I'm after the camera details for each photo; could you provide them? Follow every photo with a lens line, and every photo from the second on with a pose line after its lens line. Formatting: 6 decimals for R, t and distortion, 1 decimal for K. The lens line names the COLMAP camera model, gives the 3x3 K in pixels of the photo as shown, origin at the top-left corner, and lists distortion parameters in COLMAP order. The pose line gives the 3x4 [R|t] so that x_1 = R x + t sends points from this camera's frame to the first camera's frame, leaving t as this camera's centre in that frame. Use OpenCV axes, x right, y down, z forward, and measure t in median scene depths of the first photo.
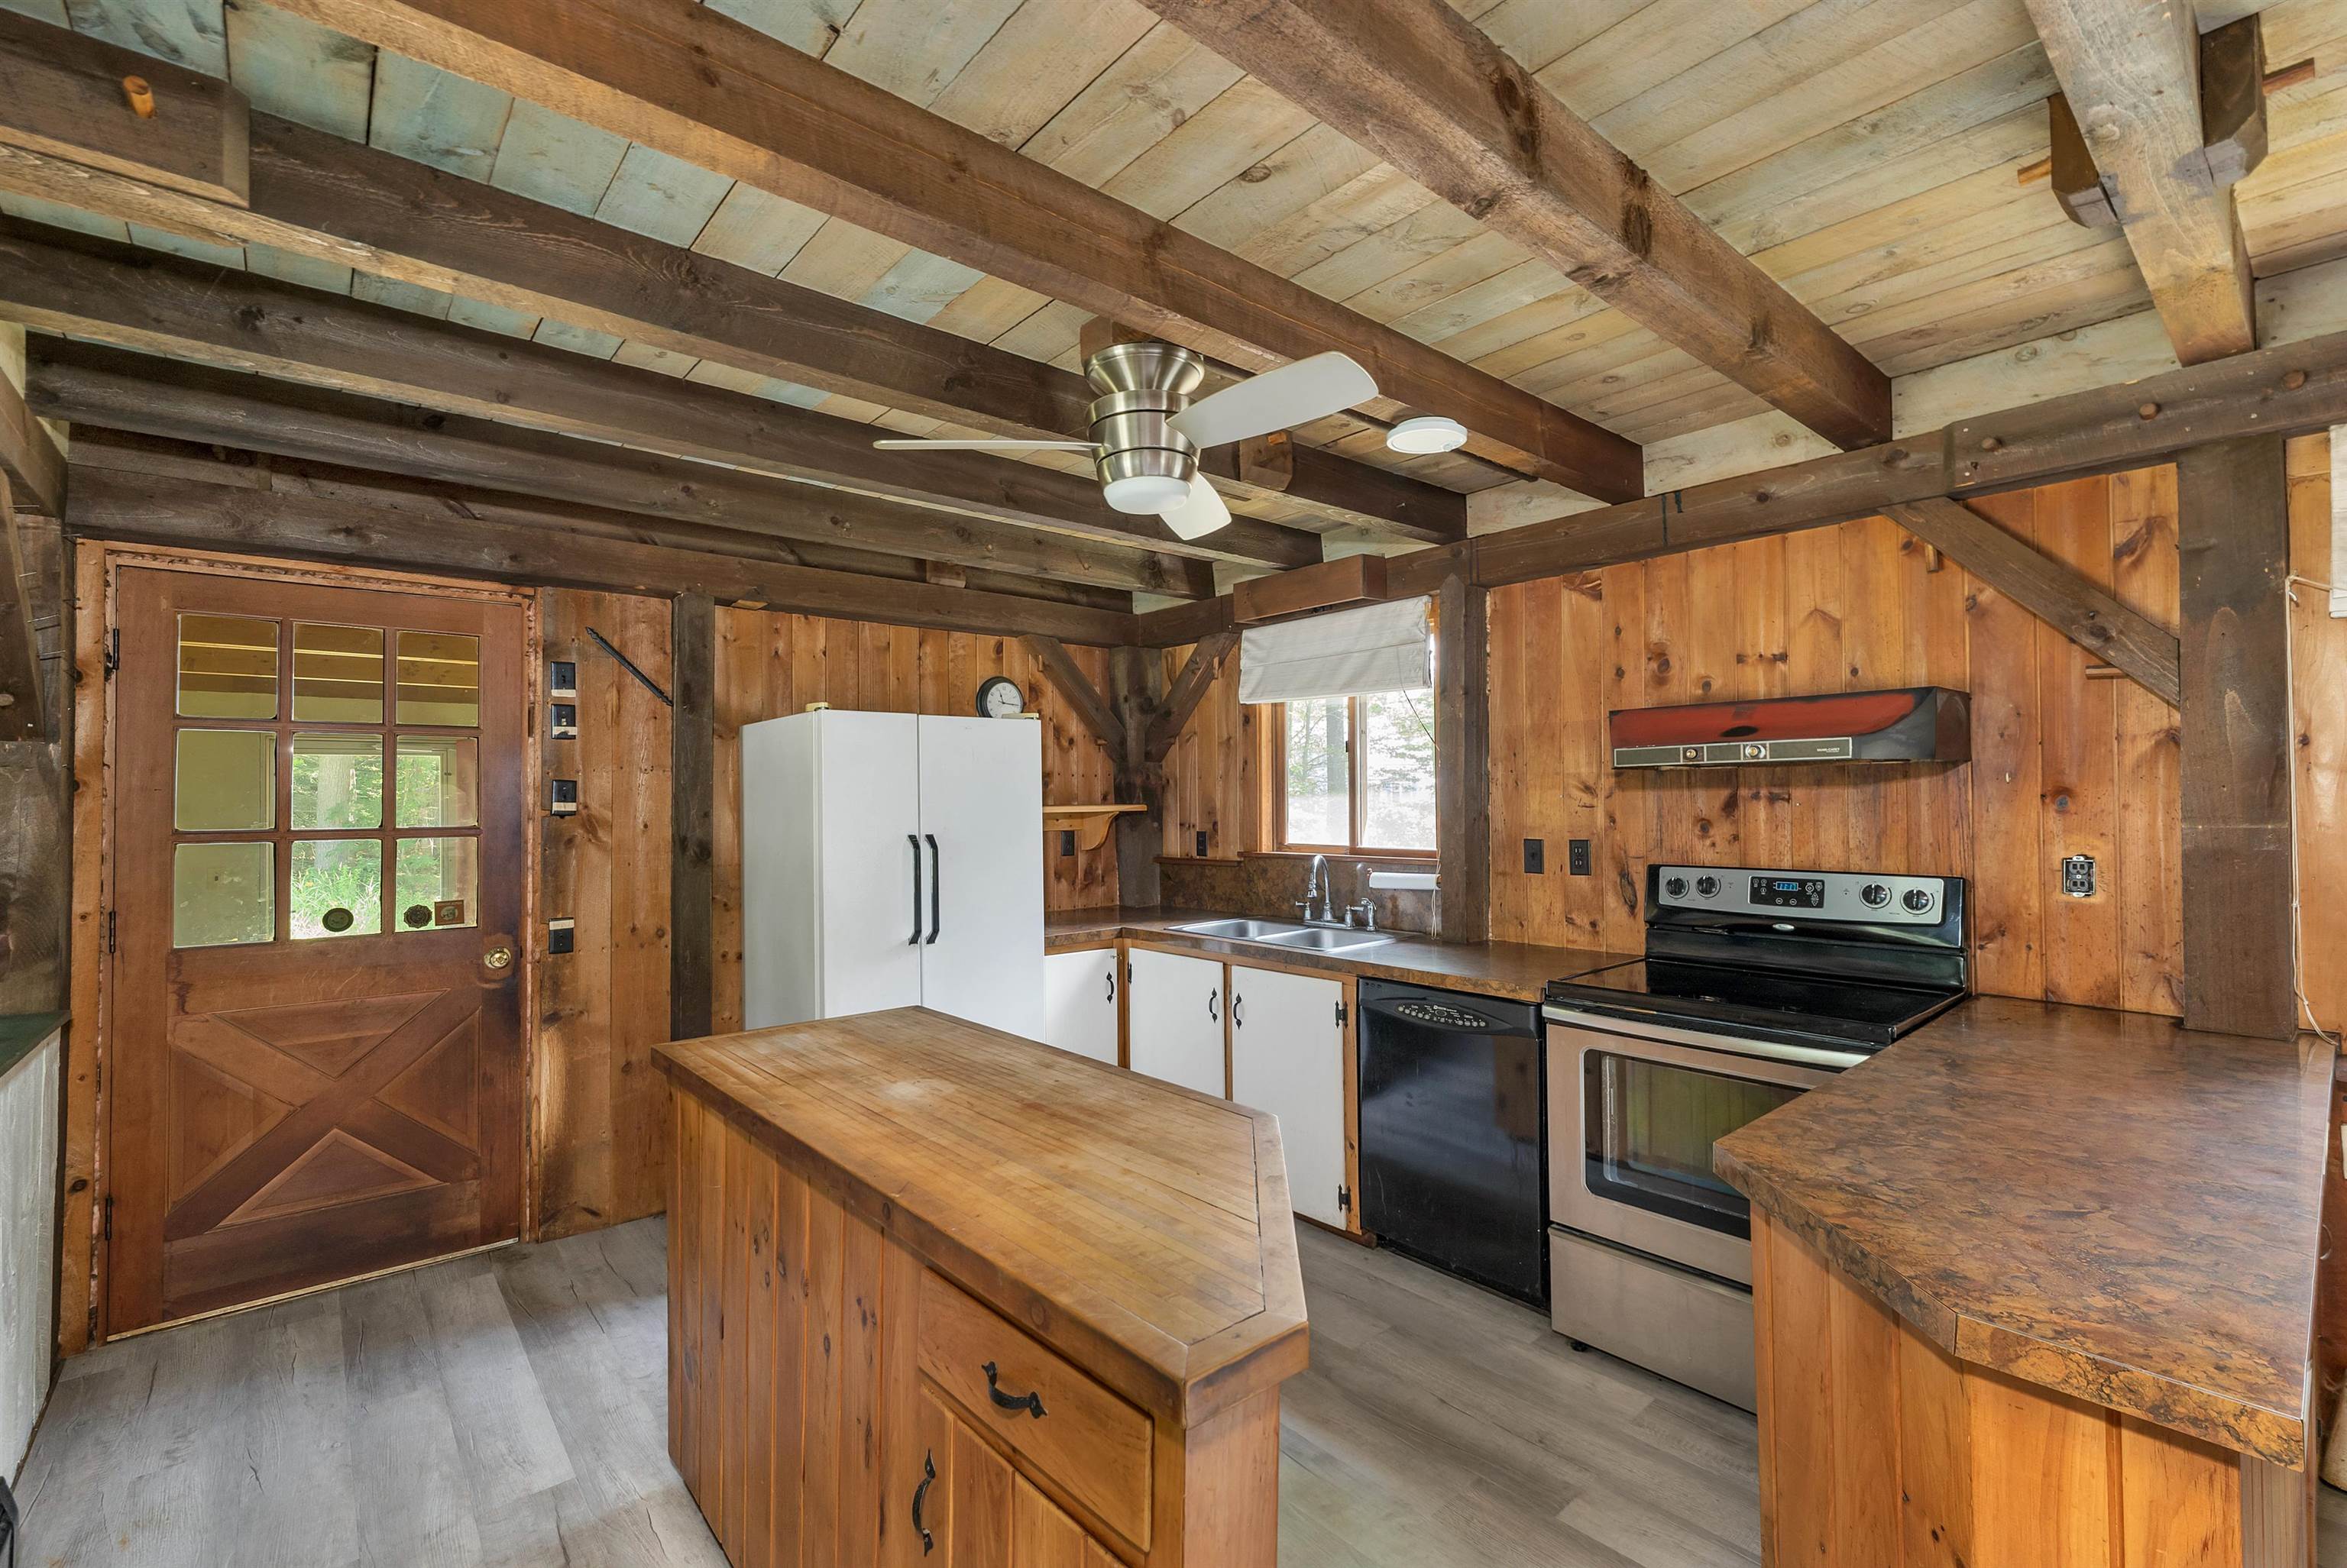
lens RADIAL K [[1015.6, 0, 1159.0], [0, 1015.6, 783.0], [0, 0, 1]] dist [0.000744, 0.001670]
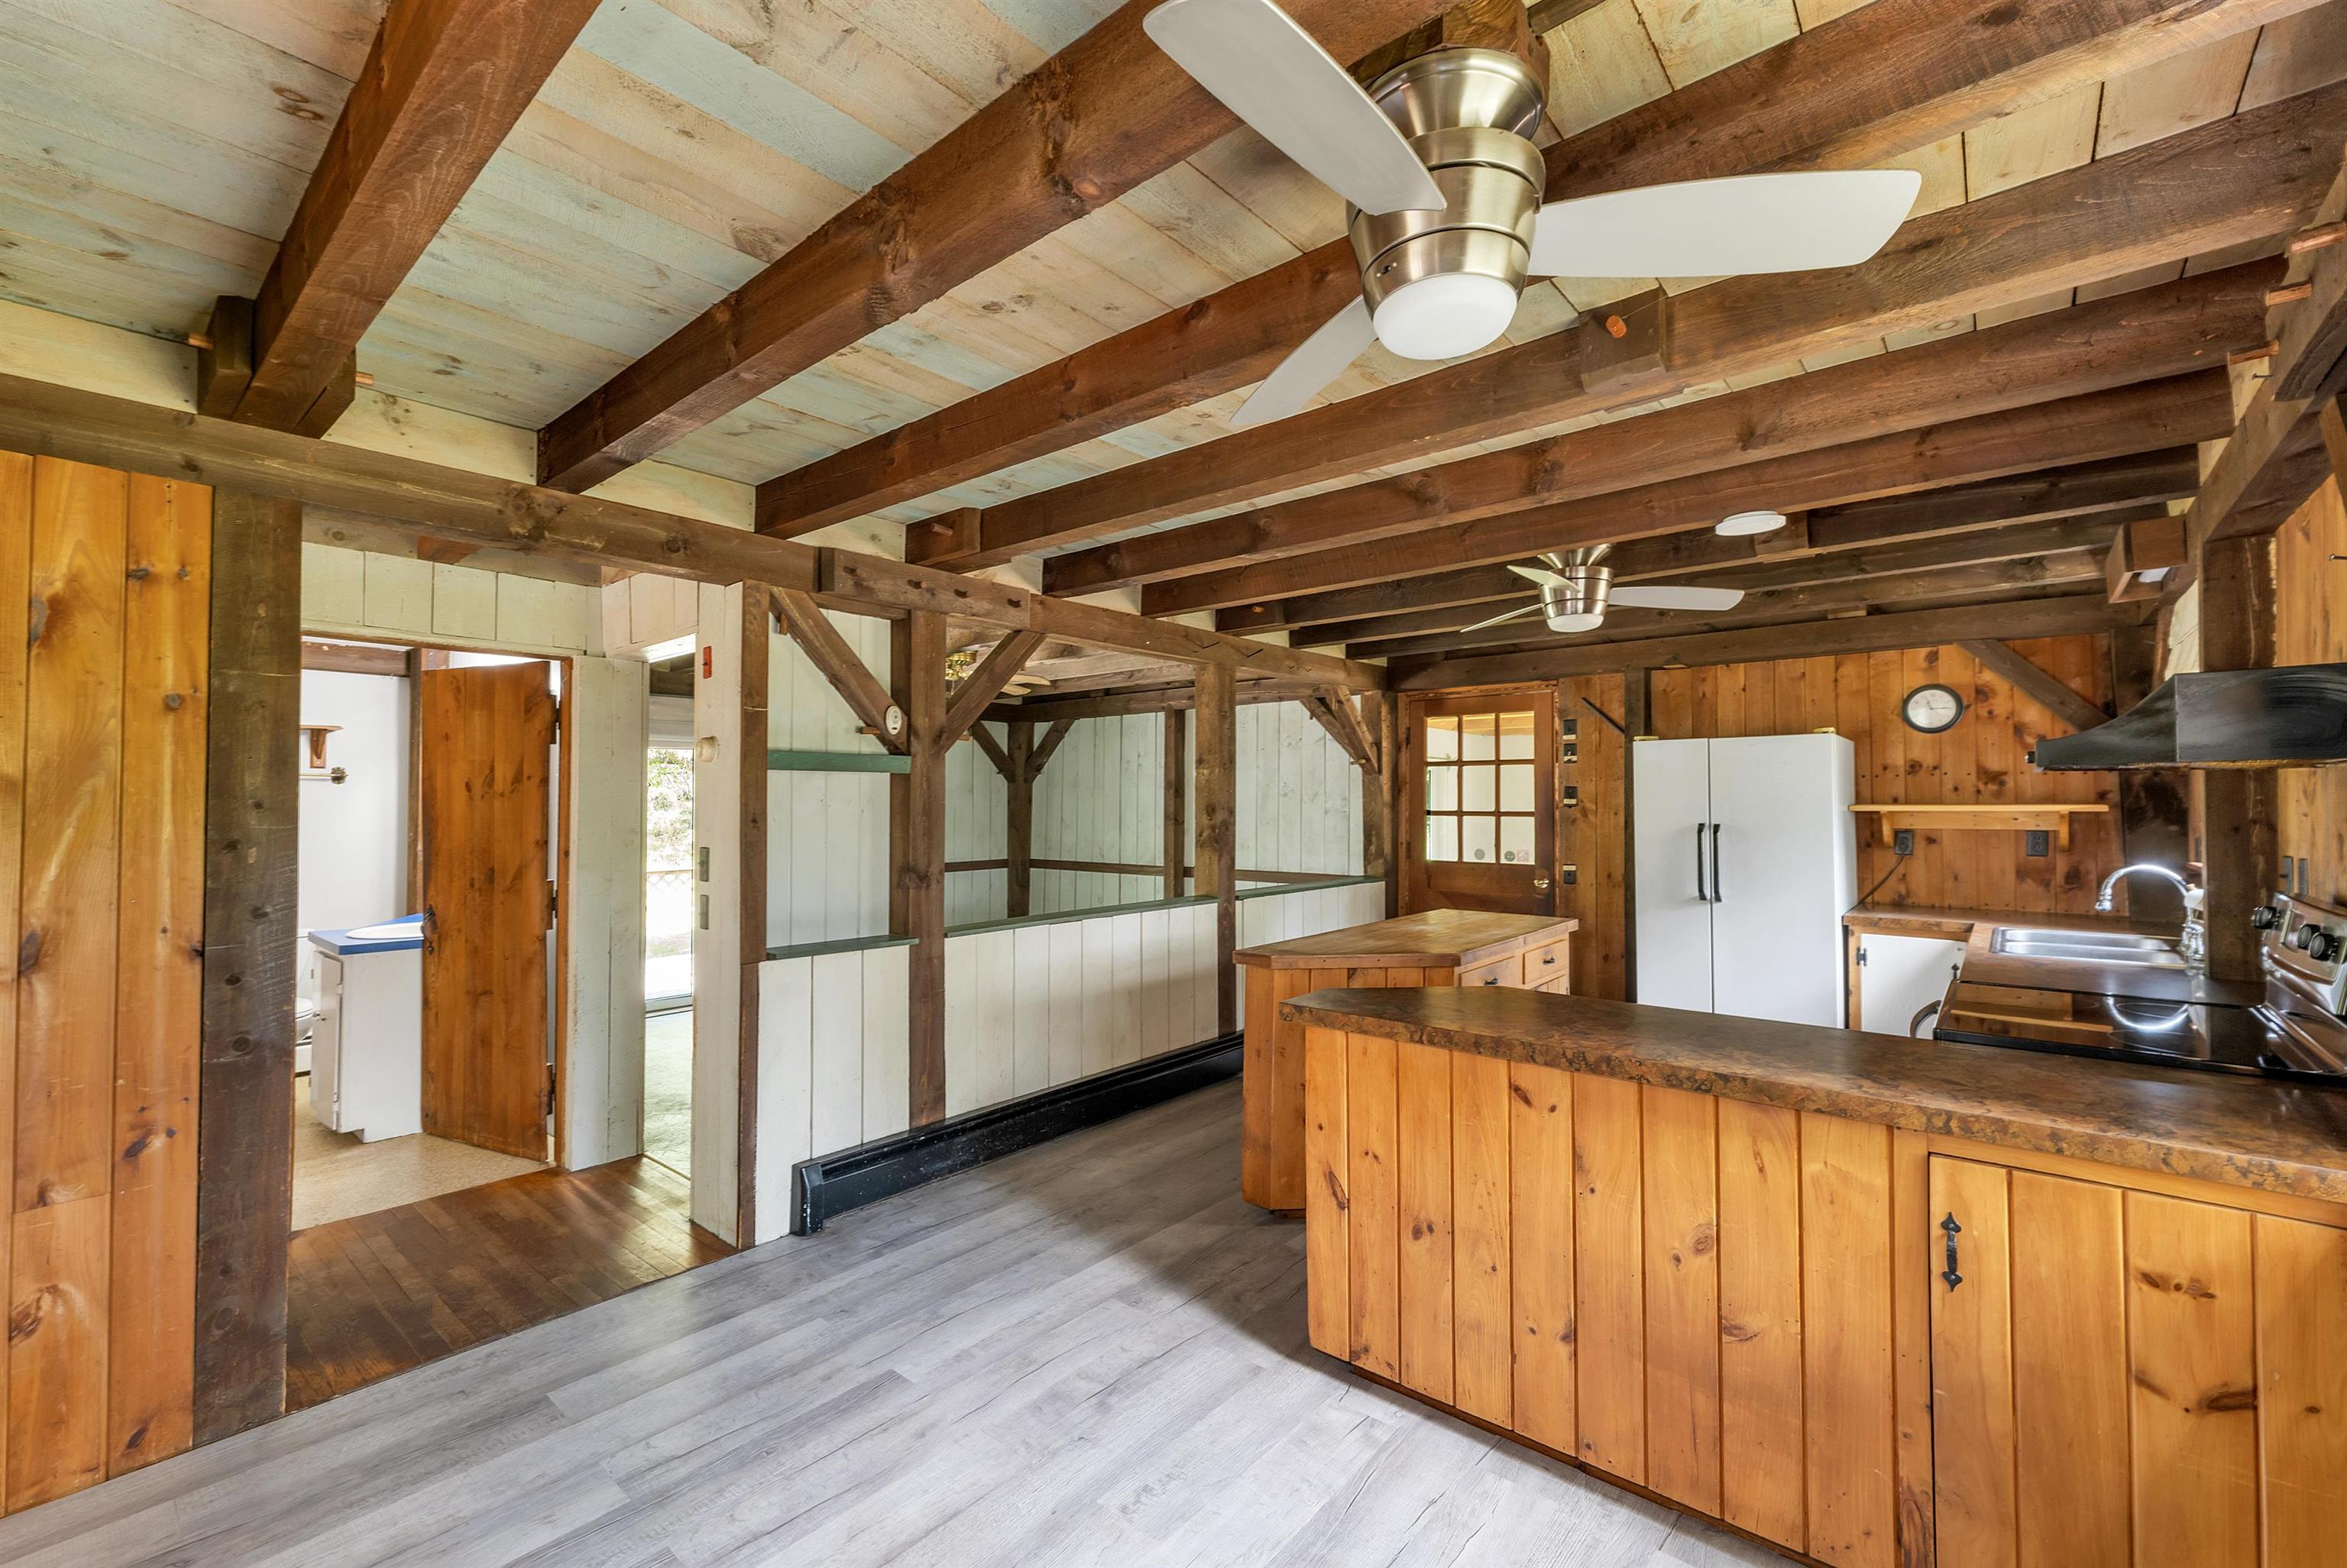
lens RADIAL K [[979.4, 0, 1181.0], [0, 979.4, 784.6], [0, 0, 1]] dist [0.003264, 0.000884]
pose [[0.166054, -0.006515, -0.986095, 1.025295], [0.019506, 0.999804, -0.003321, -0.013997], [0.985924, -0.018683, 0.166148, 0.051579]]
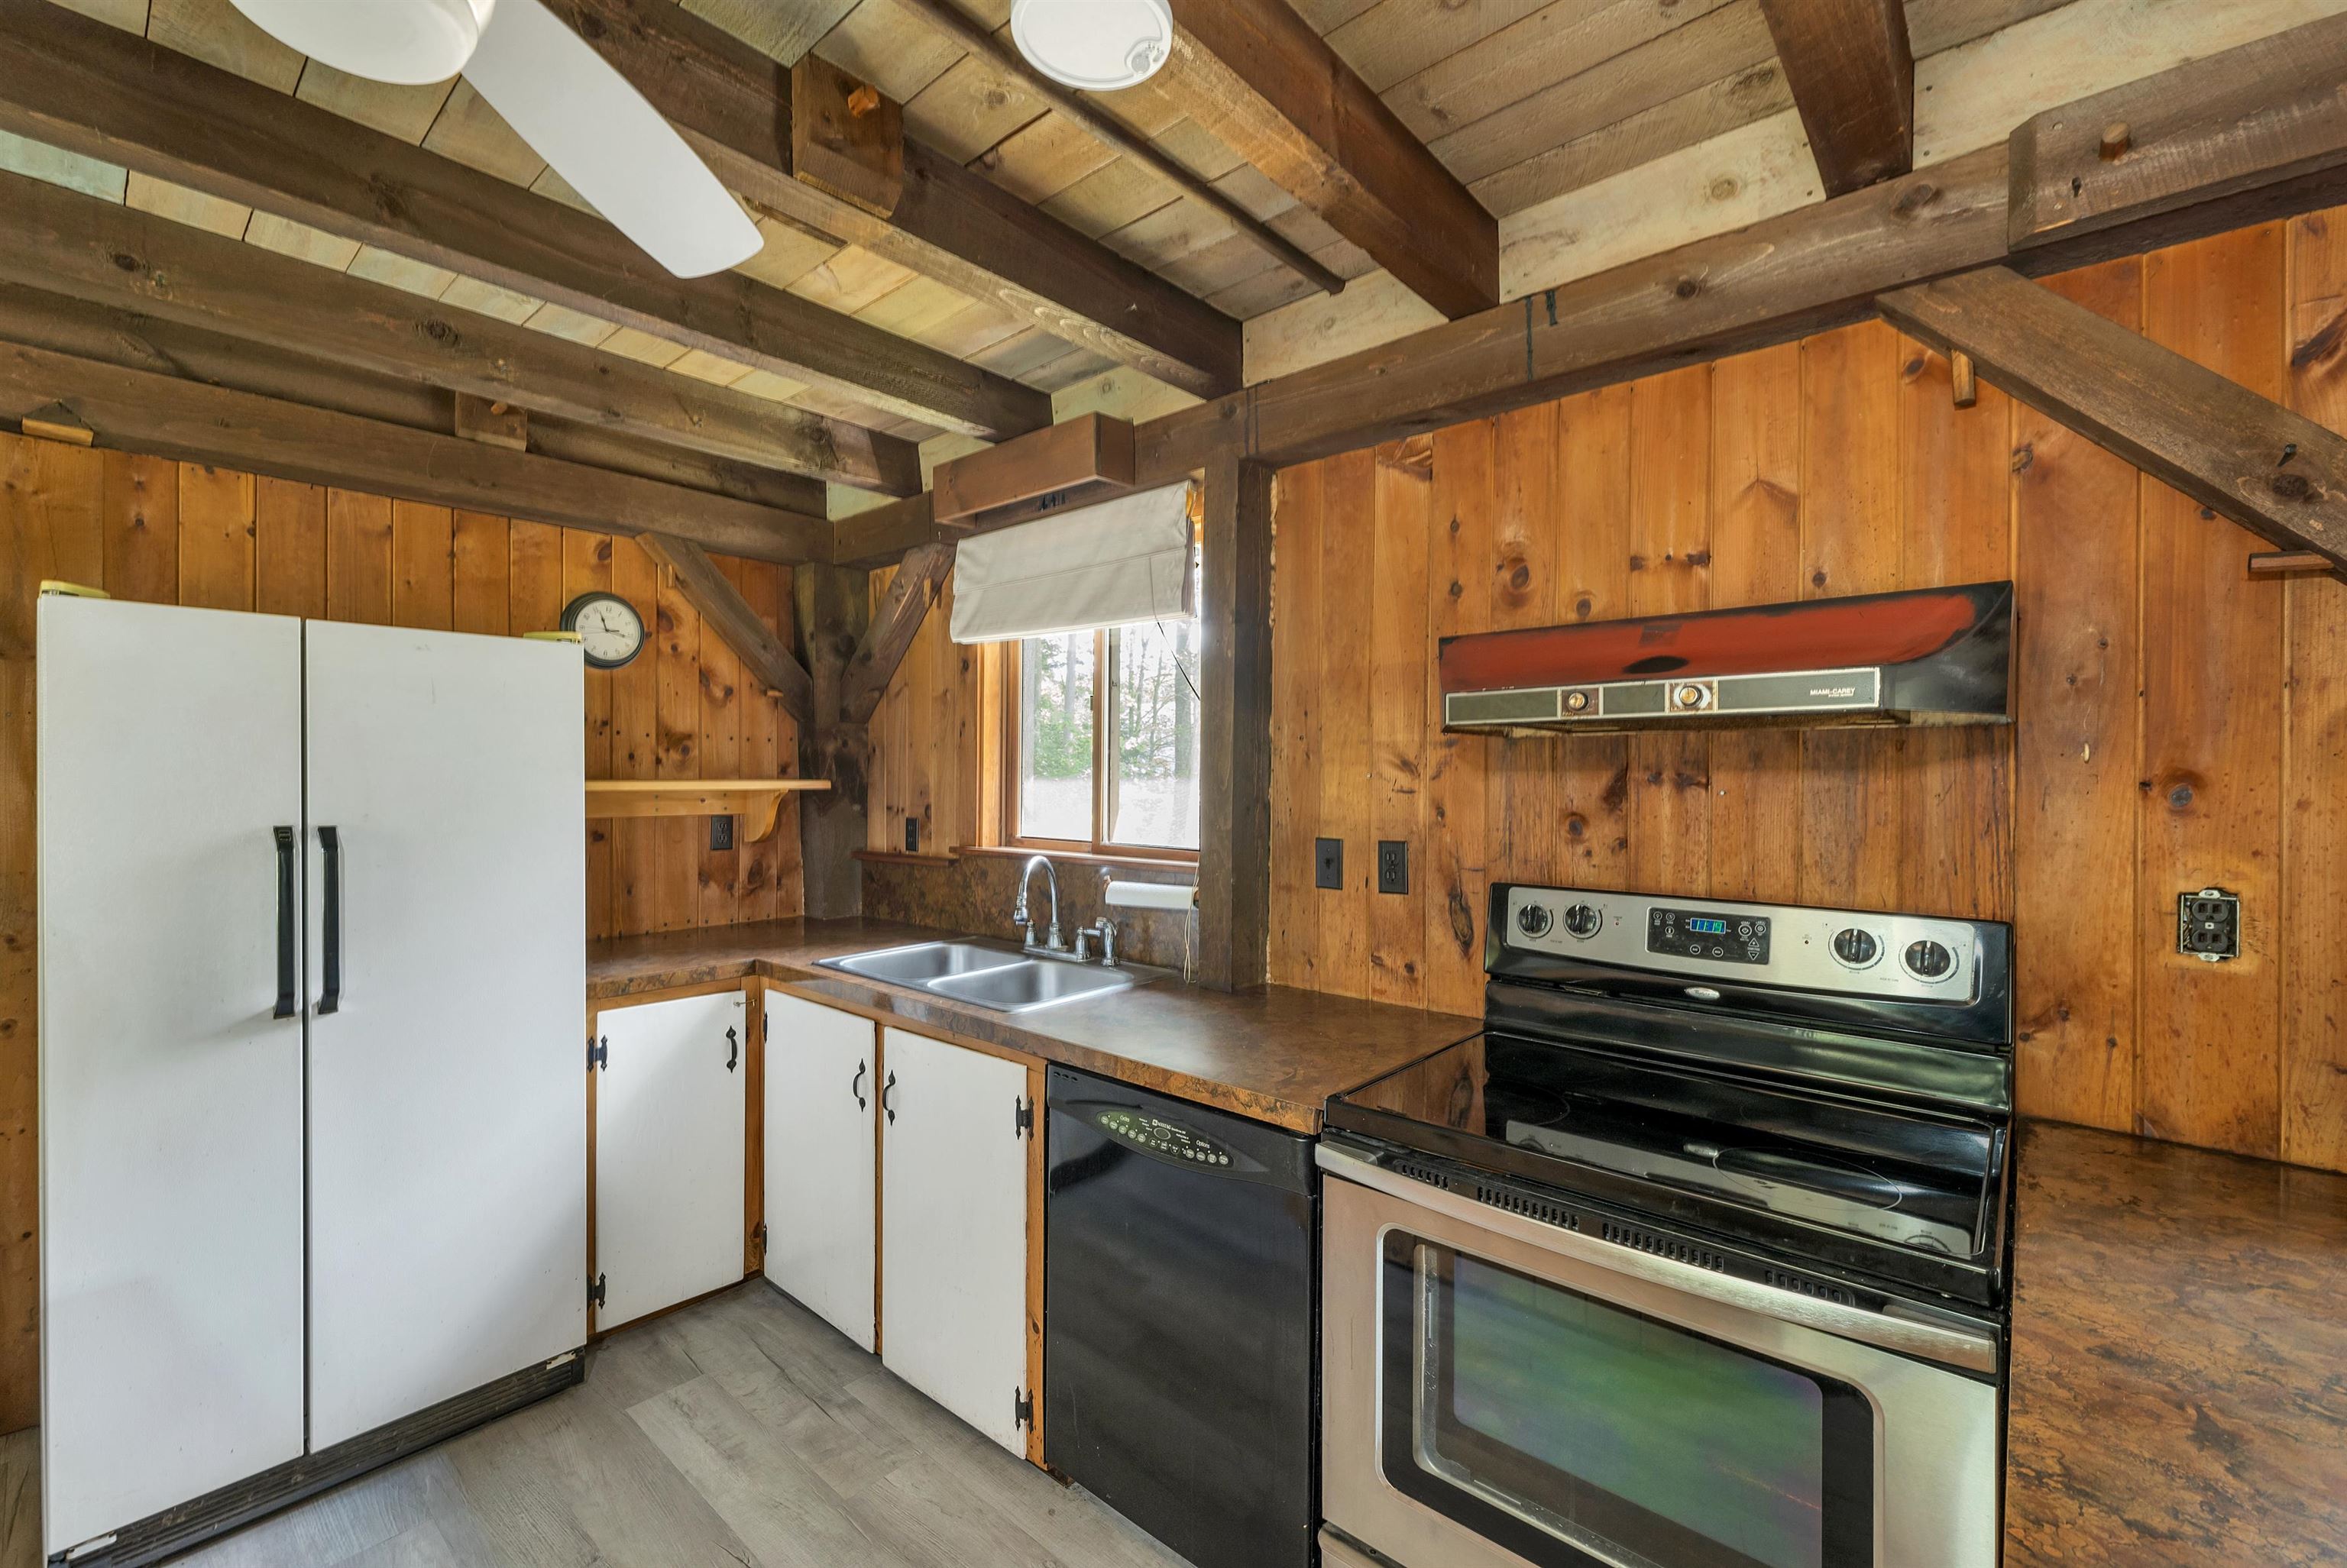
lens RADIAL K [[979.4, 0, 1159.9], [0, 979.4, 780.7], [0, 0, 1]] dist [0.003264, 0.000884]
pose [[0.989837, 0.013123, 0.141597, 0.173537], [-0.015922, 0.999699, 0.018655, 0.006760], [-0.141310, -0.020720, 0.989749, 0.391822]]
